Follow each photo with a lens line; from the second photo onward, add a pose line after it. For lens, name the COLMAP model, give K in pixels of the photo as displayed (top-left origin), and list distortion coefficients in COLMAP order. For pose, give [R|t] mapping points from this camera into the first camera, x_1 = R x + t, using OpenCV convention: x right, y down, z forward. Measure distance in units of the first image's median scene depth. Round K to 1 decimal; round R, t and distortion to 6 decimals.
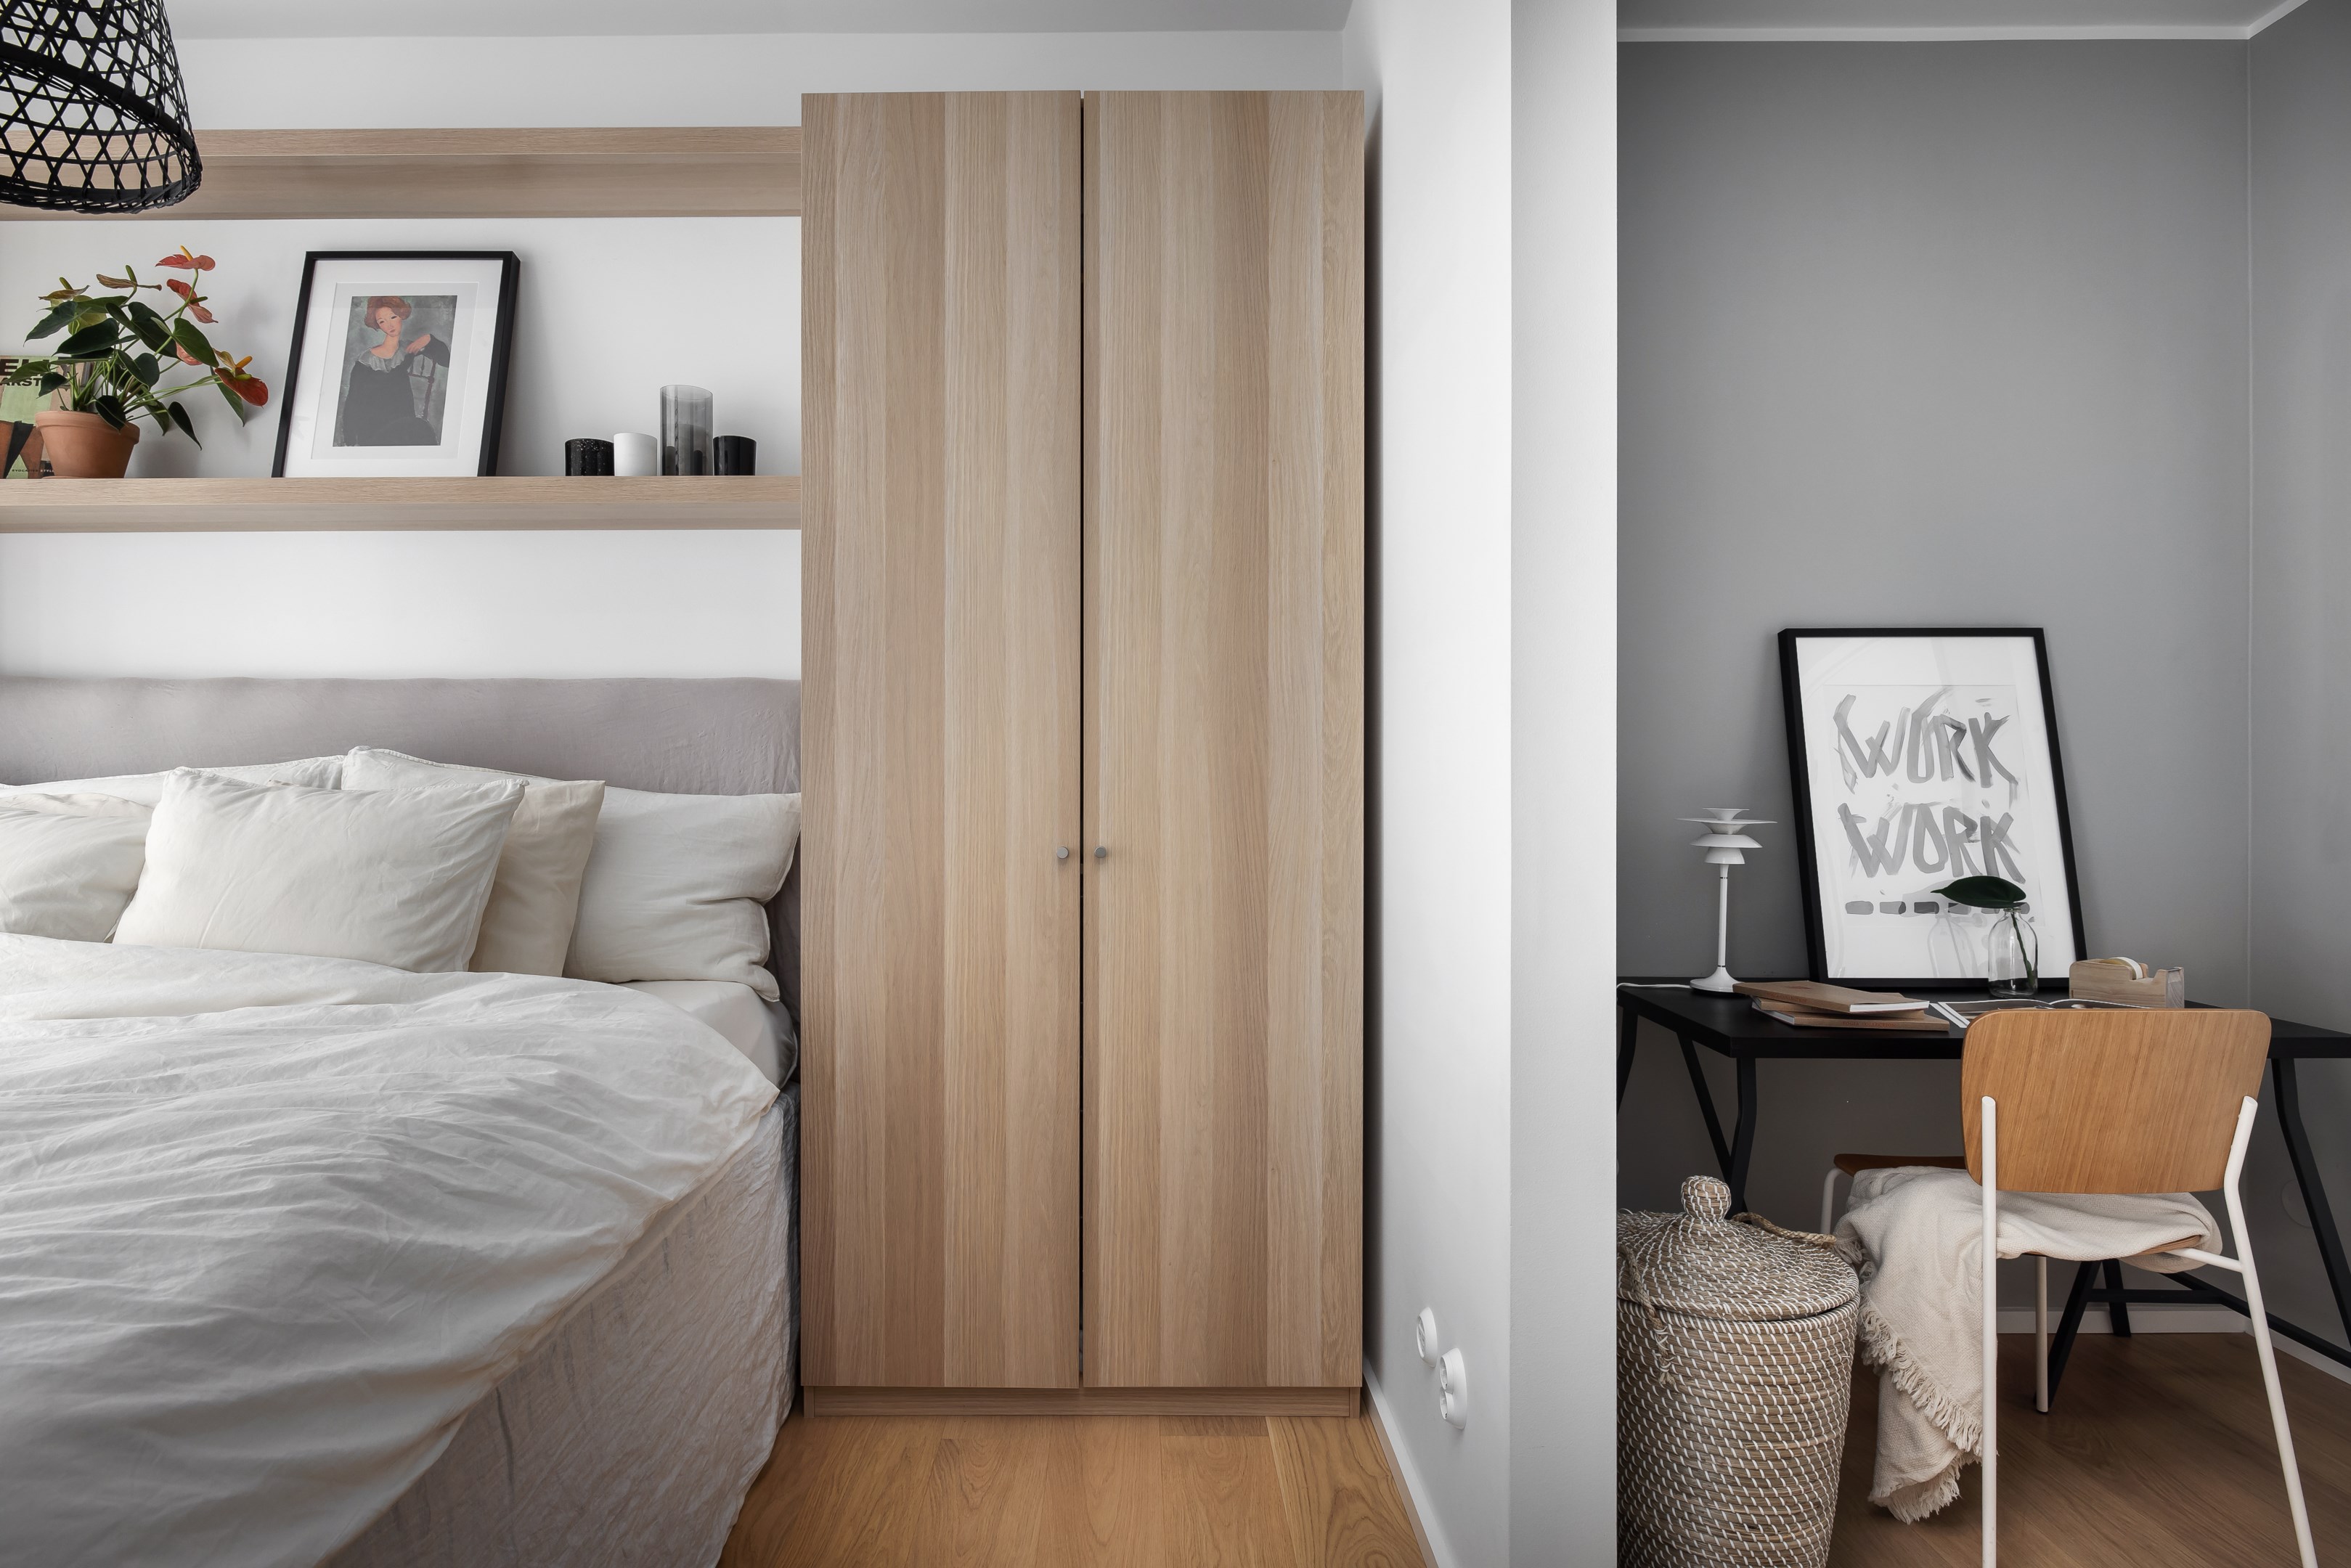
lens RADIAL K [[1225.3, 0, 1122.2], [0, 1225.3, 781.2], [0, 0, 1]] dist [-0.000288, -0.000464]
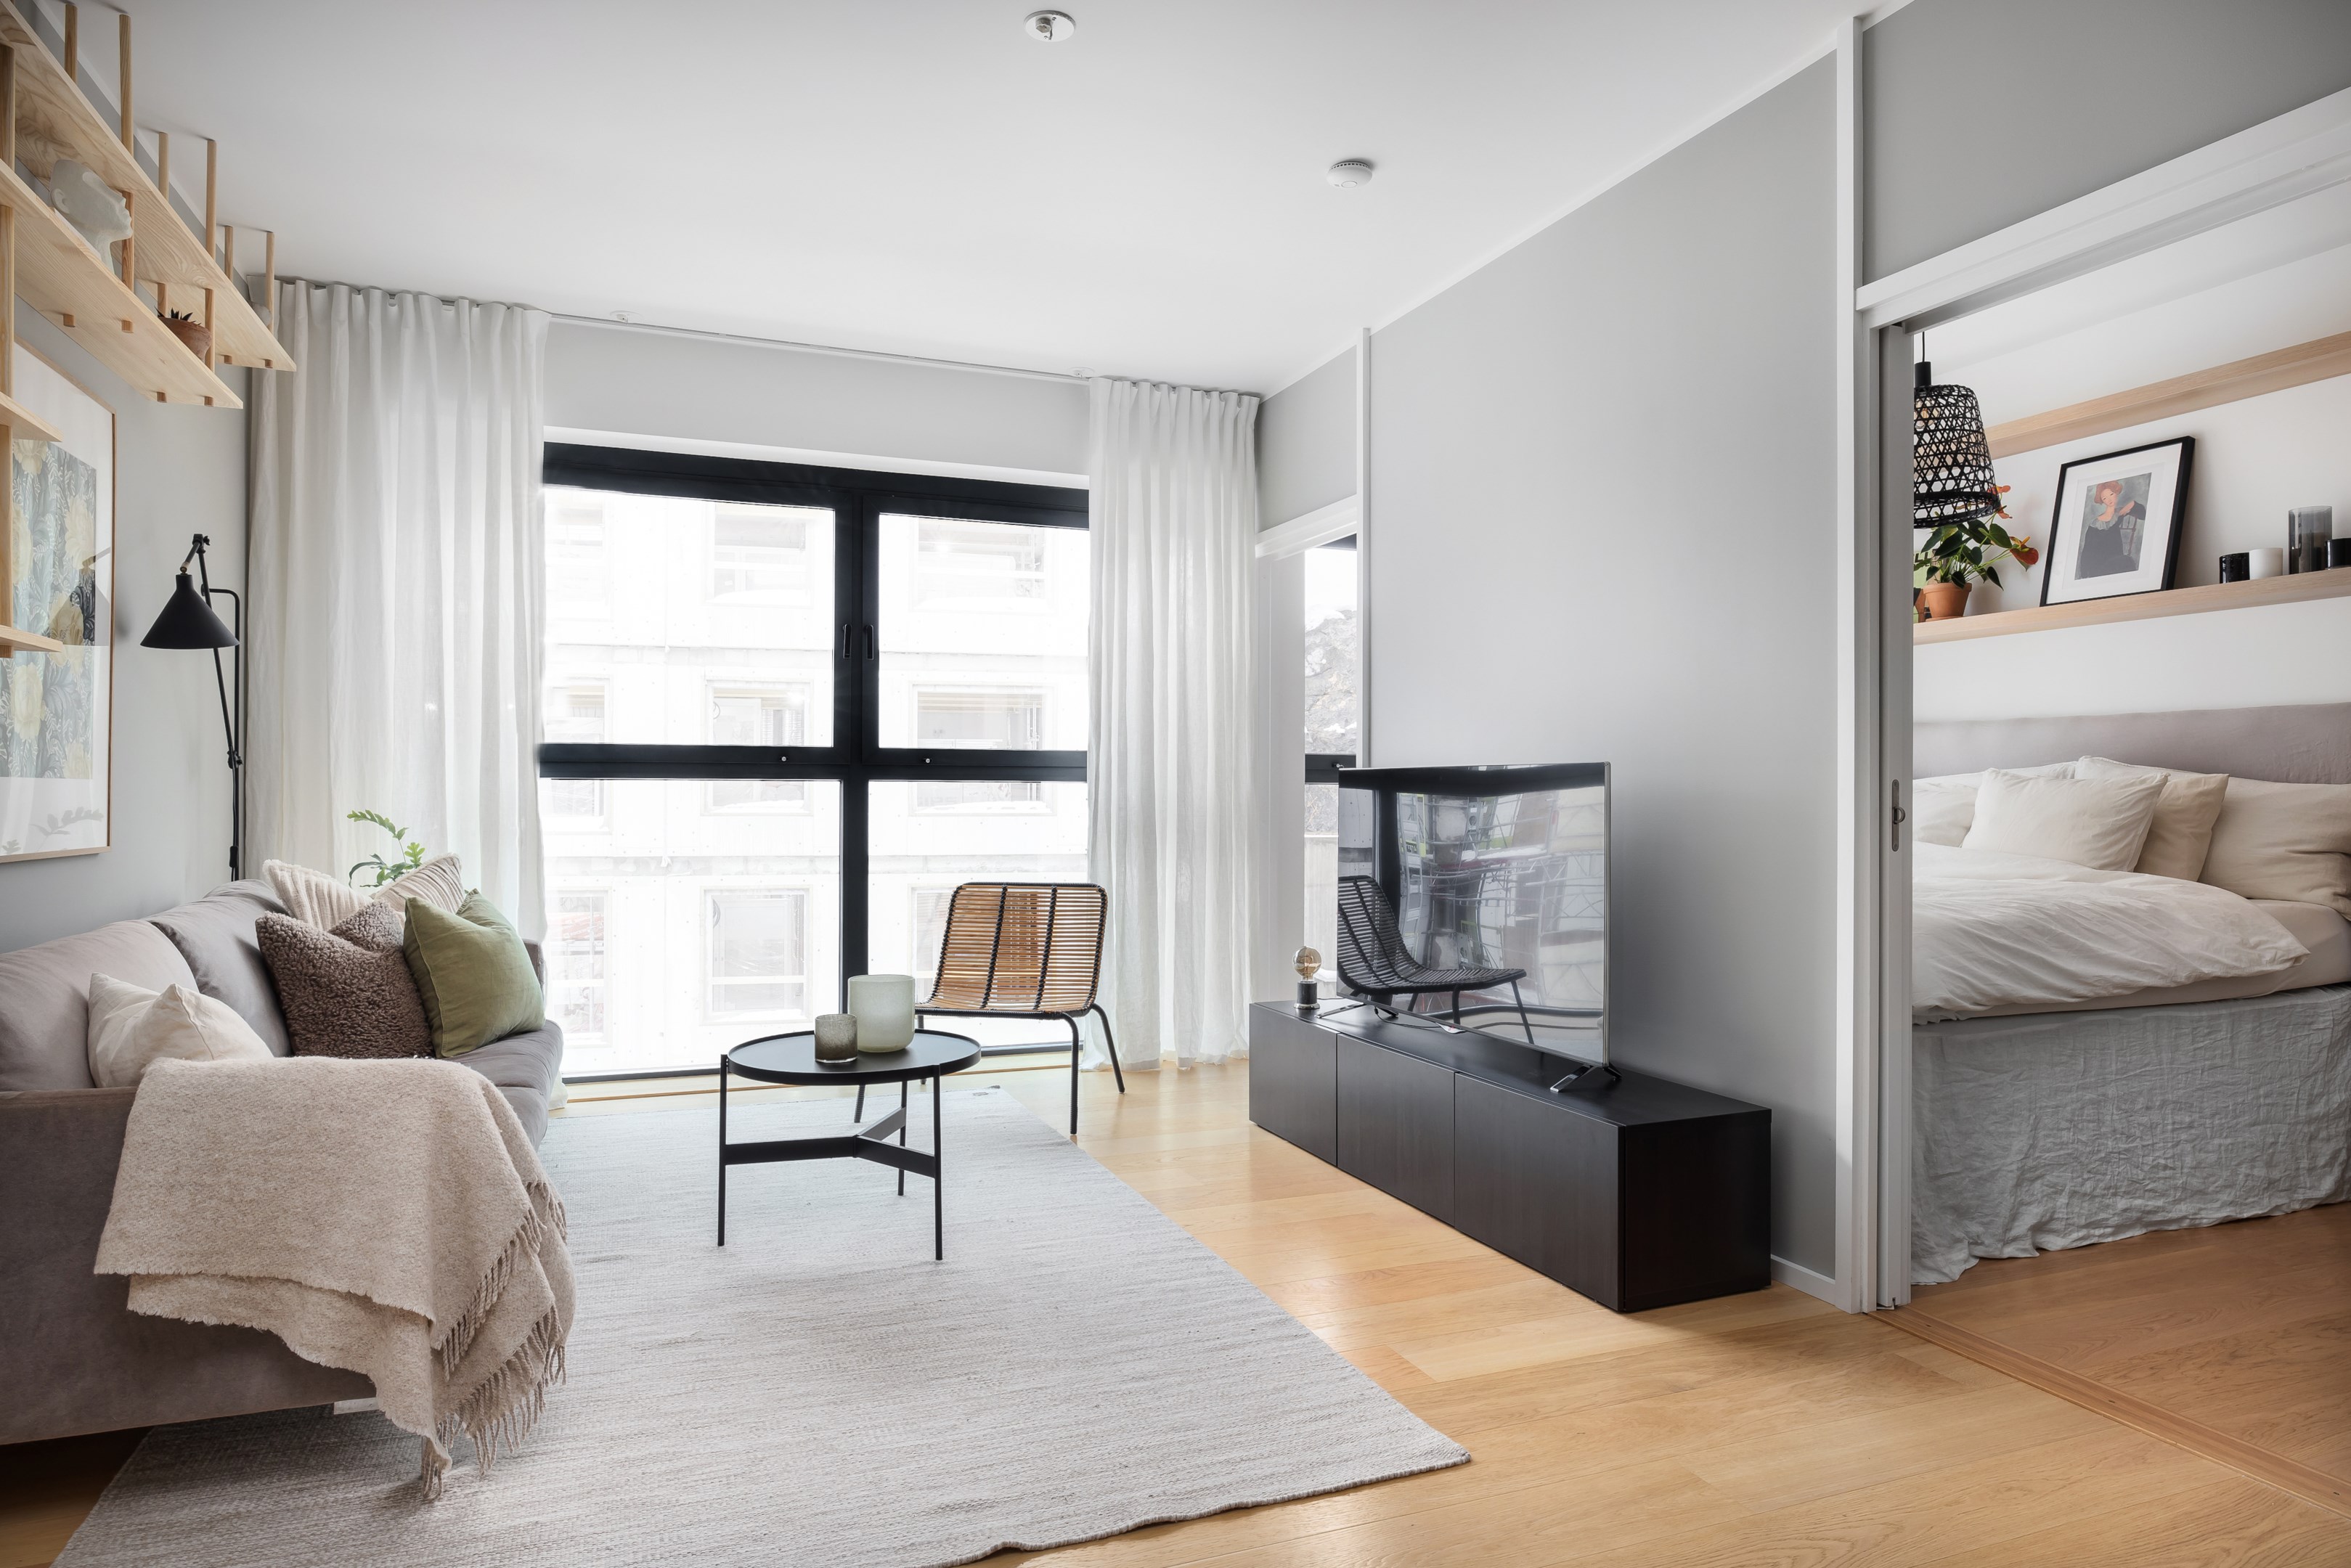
lens RADIAL K [[1386.9, 0, 1178.2], [0, 1386.9, 789.3], [0, 0, 1]] dist [-0.002630, -0.000934]
pose [[0.373051, 0.002348, -0.927808, 0.725948], [-0.006615, 0.999978, -0.000129, 0.027983], [0.927787, 0.006185, 0.373059, -0.934080]]
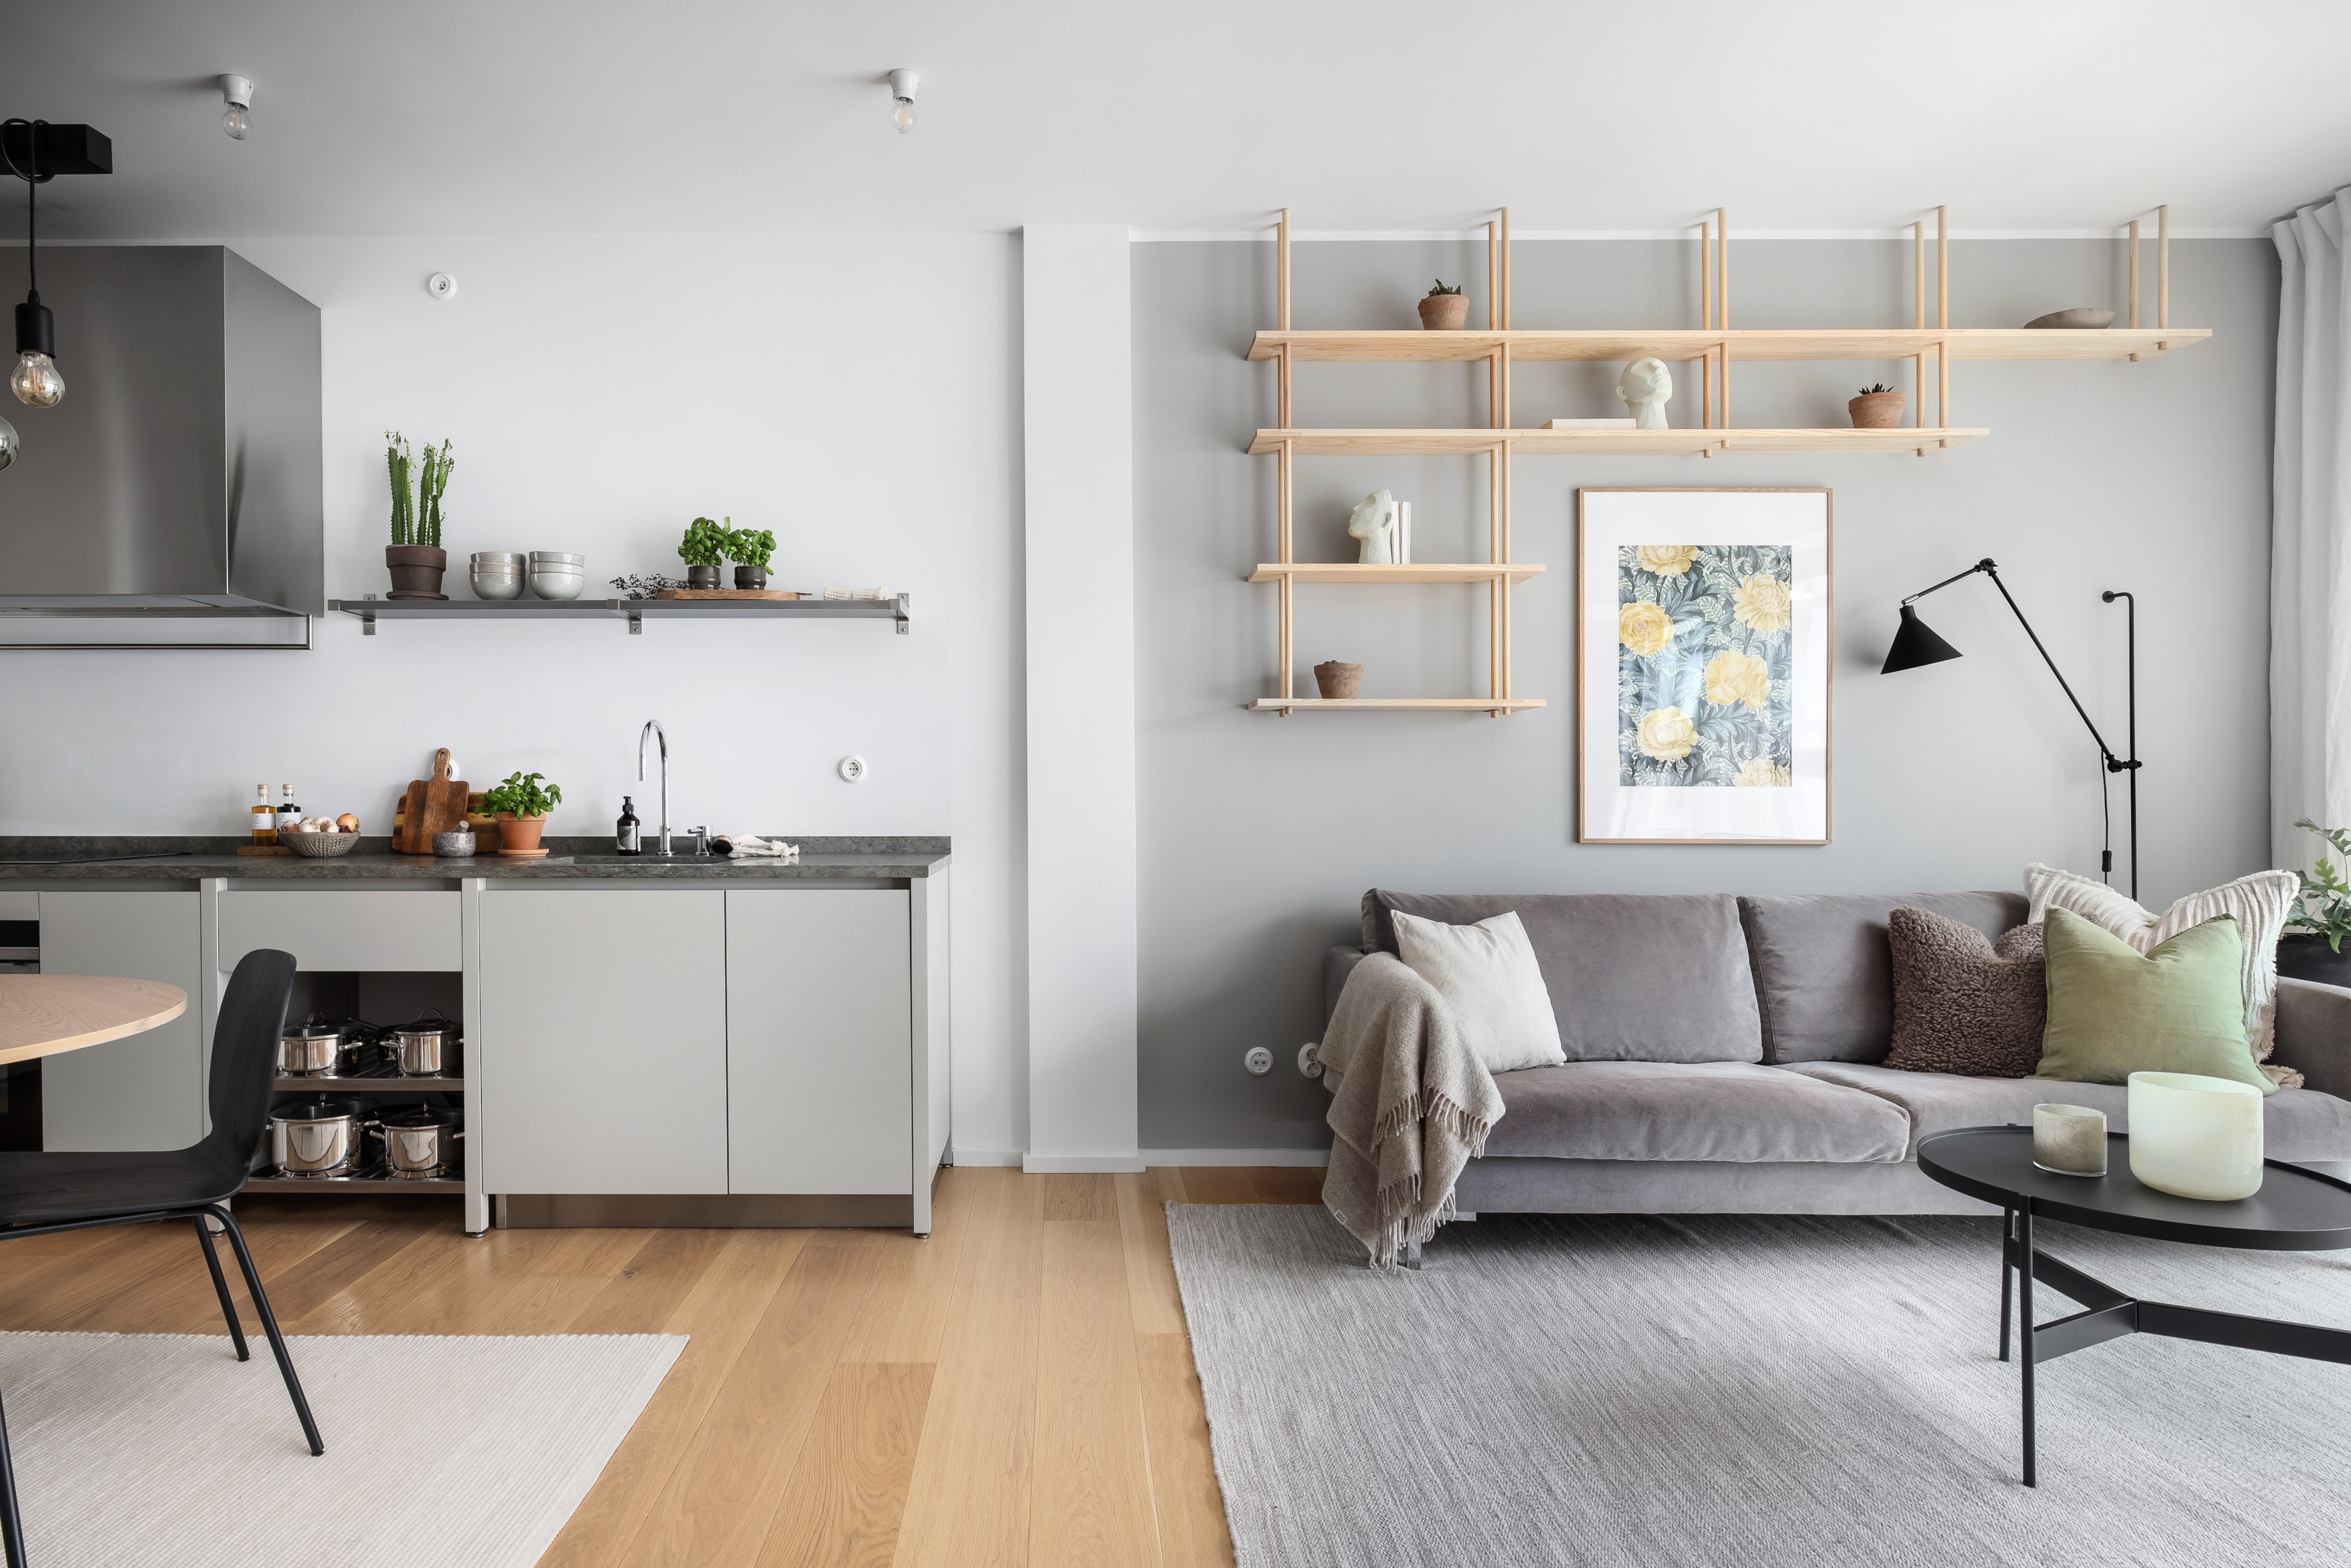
lens RADIAL K [[1347.5, 0, 1048.3], [0, 1347.5, 793.6], [0, 0, 1]] dist [0.001573, -0.001347]
pose [[-0.999979, 0.003387, 0.005601, 0.003493], [0.003397, 0.999993, 0.001804, 0.028458], [-0.005594, 0.001823, -0.999983, 0.285642]]
